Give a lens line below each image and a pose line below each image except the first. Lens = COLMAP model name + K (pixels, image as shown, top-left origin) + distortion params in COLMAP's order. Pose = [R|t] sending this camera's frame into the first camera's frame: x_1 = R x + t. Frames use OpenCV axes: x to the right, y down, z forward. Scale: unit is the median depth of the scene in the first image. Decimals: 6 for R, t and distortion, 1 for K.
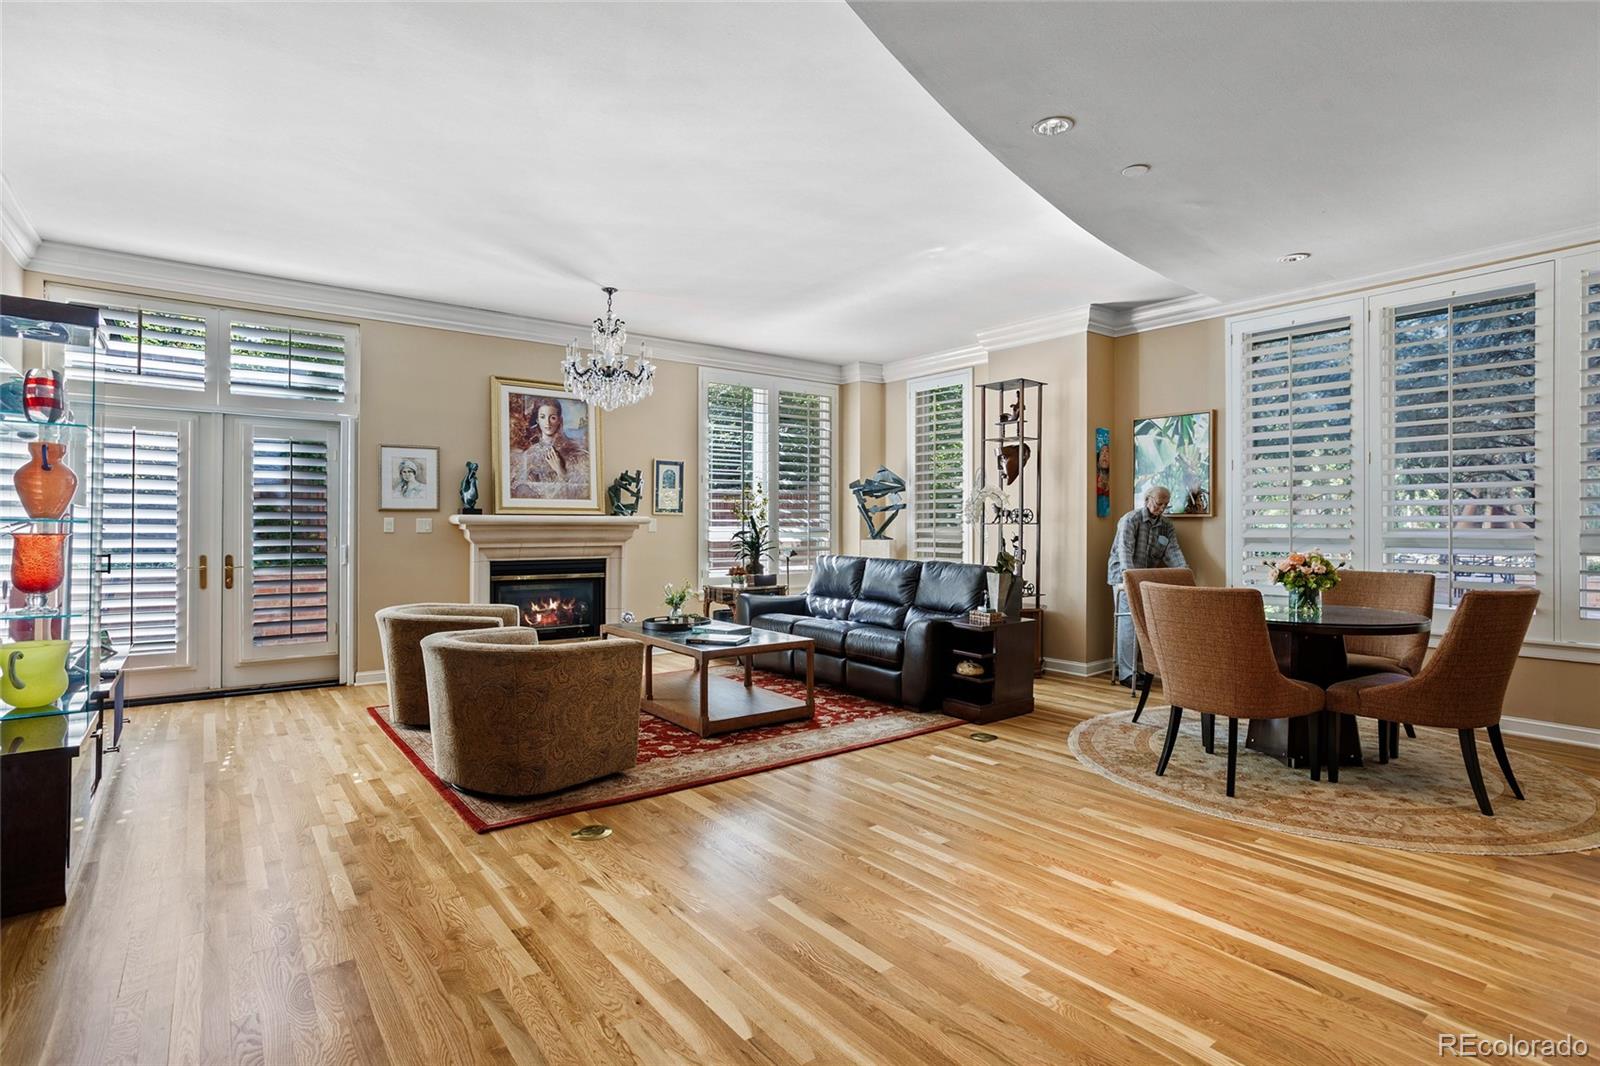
lens RADIAL K [[790.3, 0, 792.8], [0, 790.3, 535.0], [0, 0, 1]] dist [-0.040087, 0.026531]
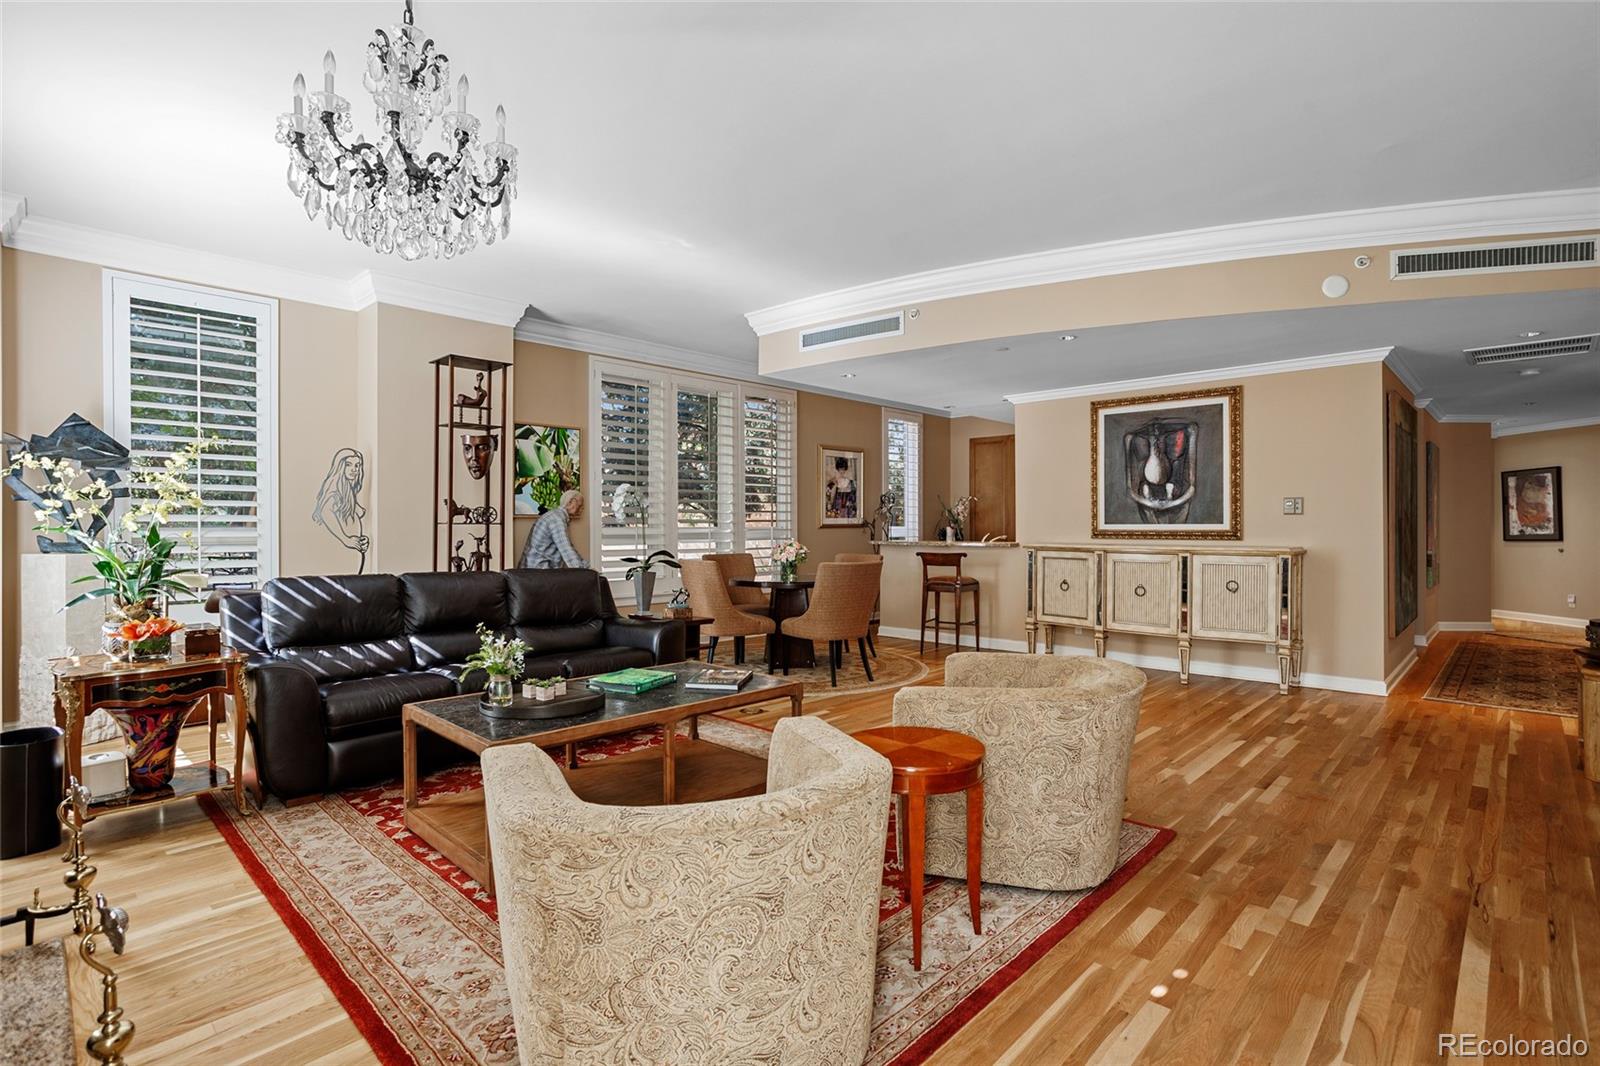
lens RADIAL K [[790.3, 0, 786.9], [0, 790.3, 527.2], [0, 0, 1]] dist [-0.040087, 0.026531]
pose [[-0.163826, -0.008088, 0.986456, -0.809078], [0.009823, 0.999903, 0.009830, -0.020195], [-0.986440, 0.011301, -0.163731, 1.021245]]
